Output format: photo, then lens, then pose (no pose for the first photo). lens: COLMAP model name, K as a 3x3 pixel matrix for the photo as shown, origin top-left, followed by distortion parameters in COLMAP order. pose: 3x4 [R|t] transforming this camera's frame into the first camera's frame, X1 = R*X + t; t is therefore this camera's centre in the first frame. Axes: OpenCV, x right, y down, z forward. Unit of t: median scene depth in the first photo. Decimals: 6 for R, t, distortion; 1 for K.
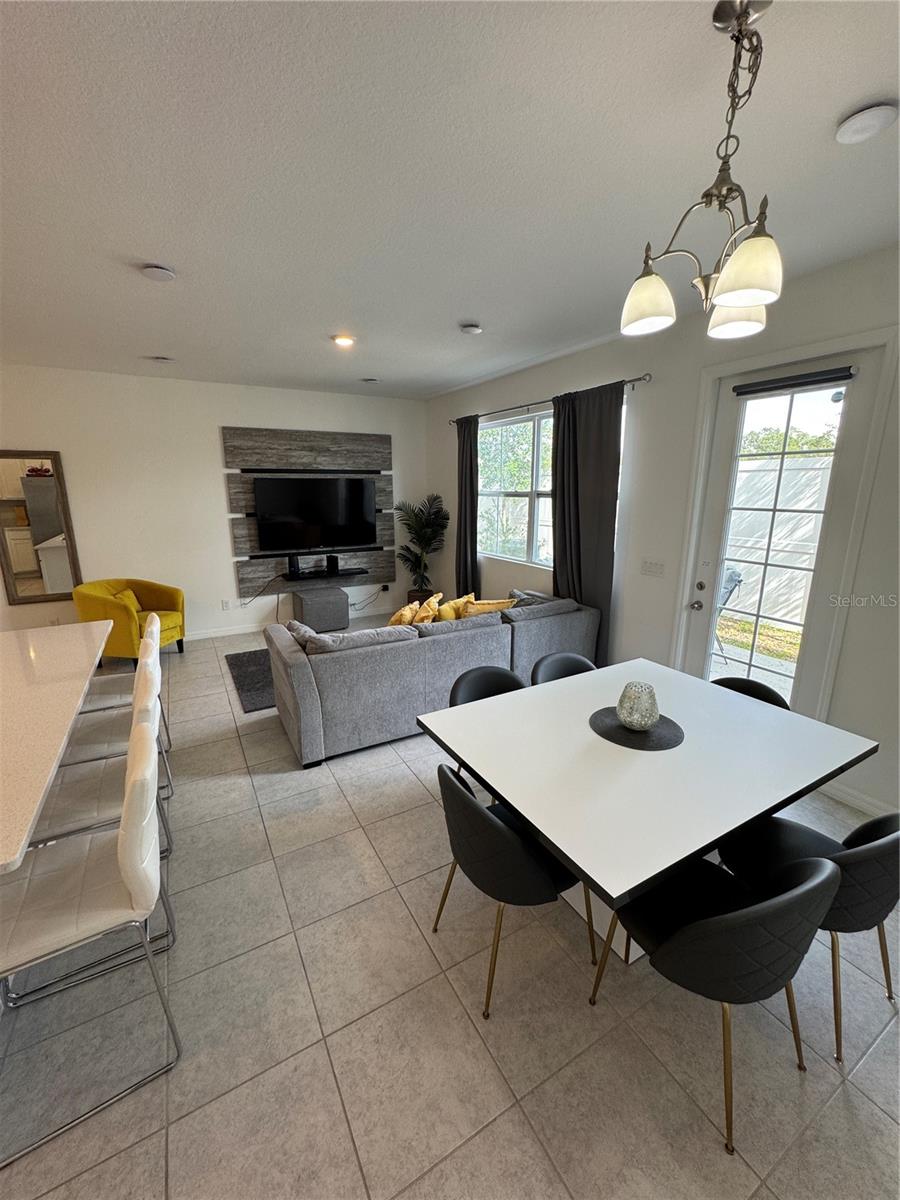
lens RADIAL K [[478.6, 0, 447.4], [0, 478.6, 599.0], [0, 0, 1]] dist [-0.003827, 0.000798]
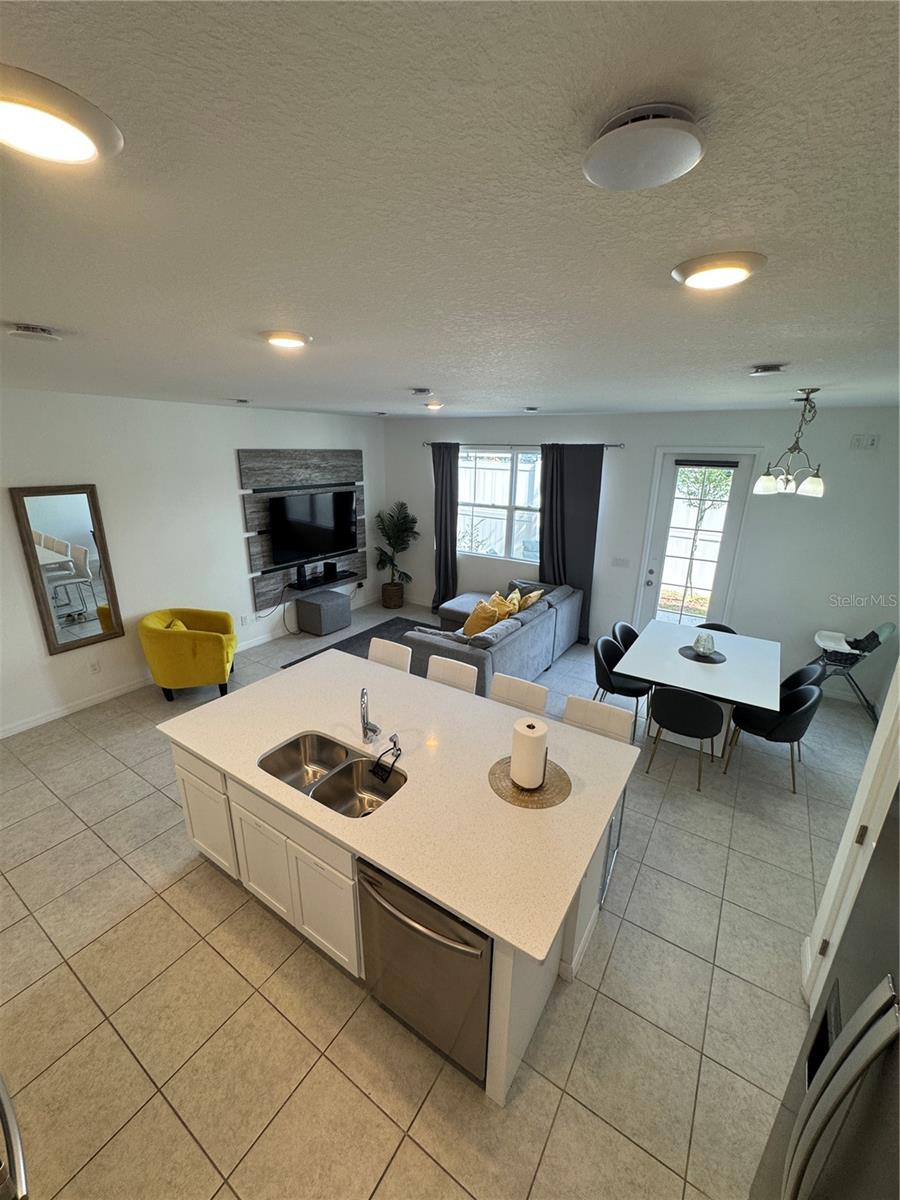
lens RADIAL K [[478.6, 0, 448.4], [0, 478.6, 599.1], [0, 0, 1]] dist [-0.003827, 0.000798]
pose [[0.891520, -0.122708, 0.436044, -0.533803], [0.089252, 0.991324, 0.096489, -0.097616], [-0.444101, -0.047104, 0.894738, -0.127933]]
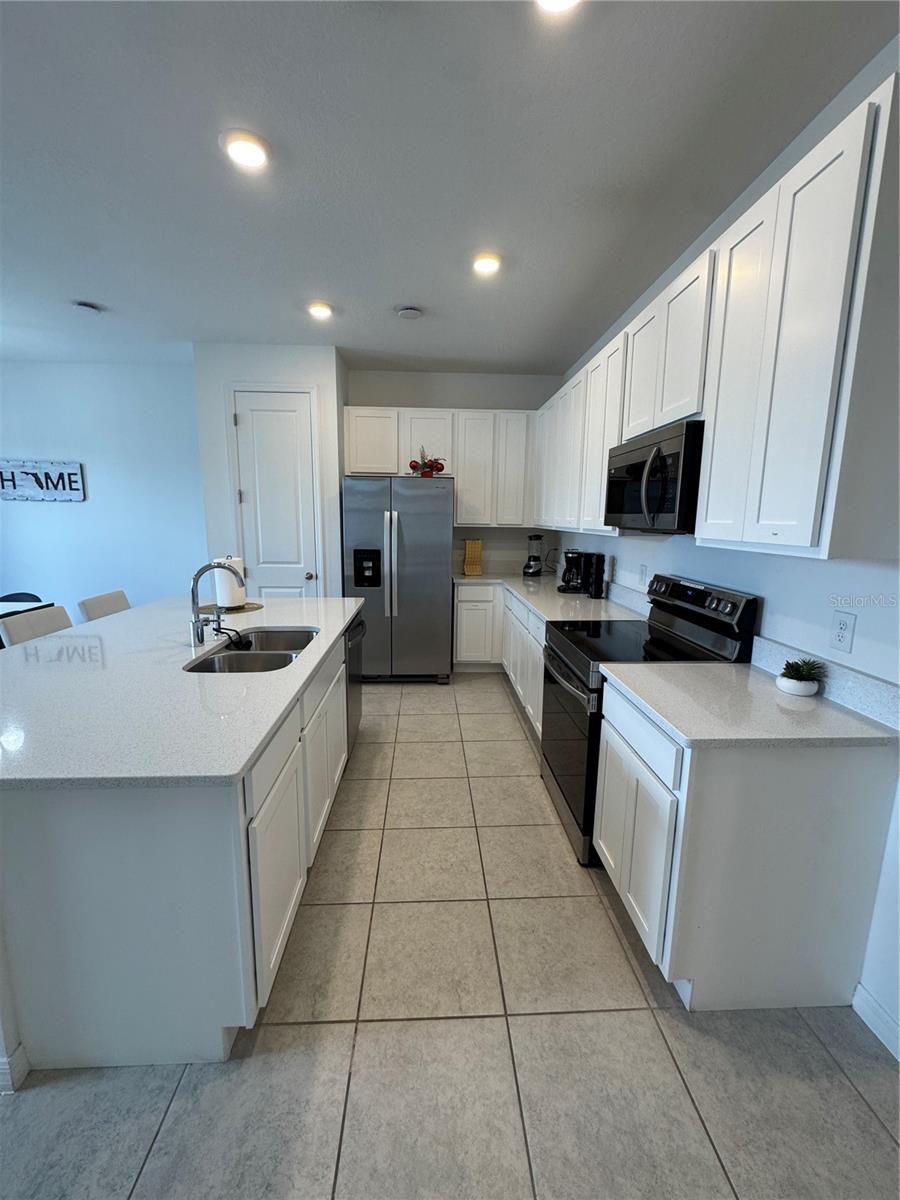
lens RADIAL K [[478.6, 0, 451.1], [0, 478.6, 601.8], [0, 0, 1]] dist [-0.003827, 0.000798]
pose [[-0.892728, -0.090521, 0.441411, -0.760294], [0.092133, 0.922247, 0.375461, -0.075053], [-0.441077, 0.375853, -0.814976, 0.530477]]
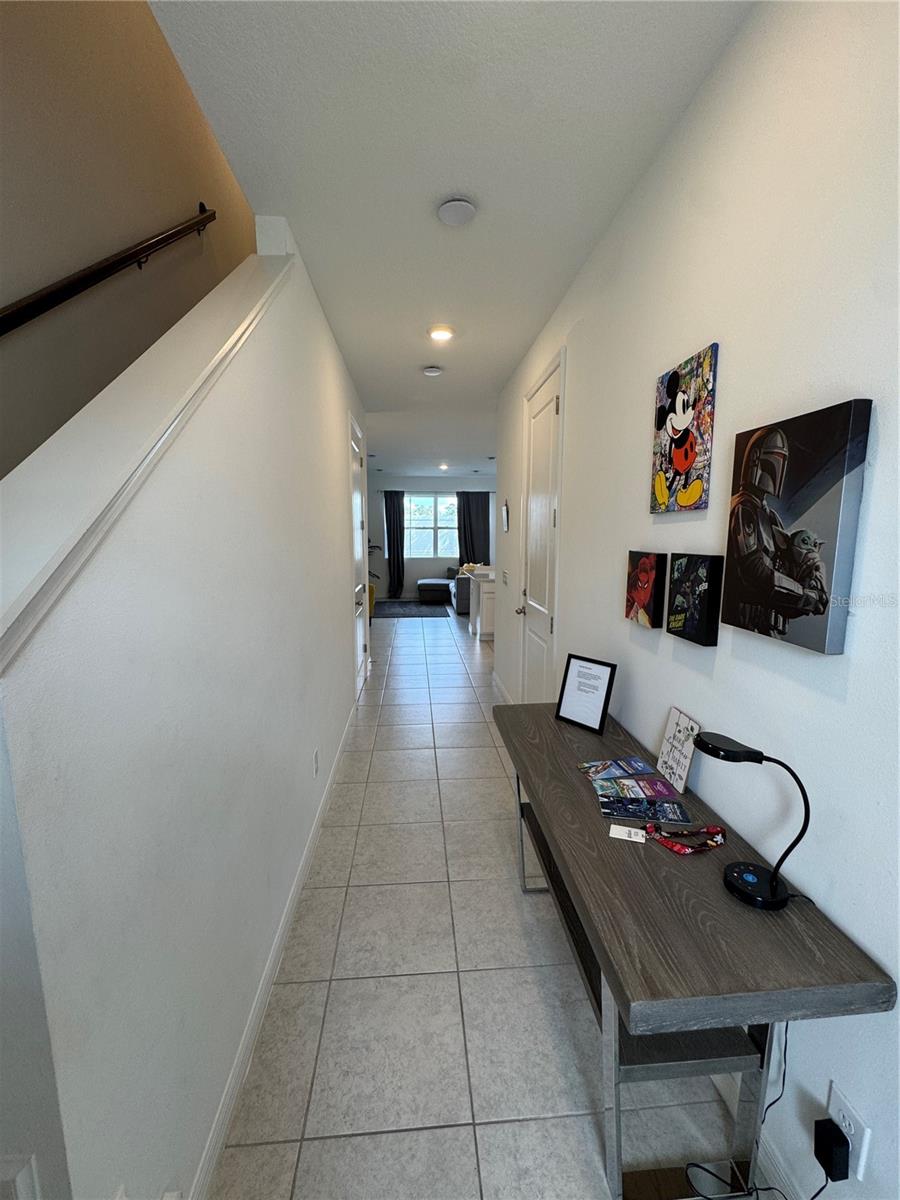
lens RADIAL K [[478.6, 0, 448.8], [0, 478.6, 598.4], [0, 0, 1]] dist [-0.003827, 0.000798]
pose [[0.428179, -0.120784, 0.895586, -1.716168], [0.207159, 0.977757, 0.032824, 0.047736], [-0.879630, 0.171474, 0.443676, -0.029488]]
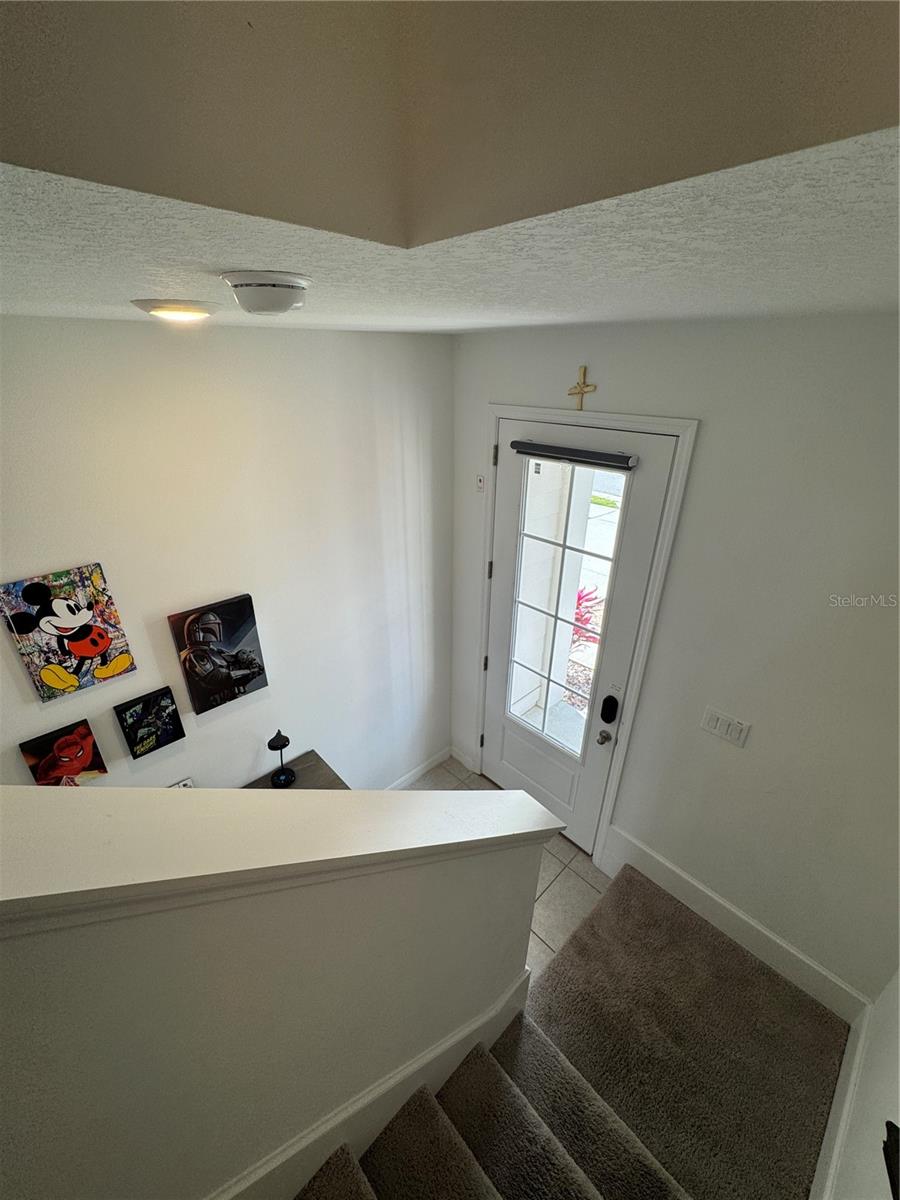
lens RADIAL K [[478.6, 0, 451.1], [0, 478.6, 596.4], [0, 0, 1]] dist [-0.003827, 0.000798]
pose [[-0.969710, 0.098160, -0.223667, -1.573232], [-0.066143, 0.775961, 0.627304, -0.240601], [0.235133, 0.623097, -0.745964, 0.239716]]
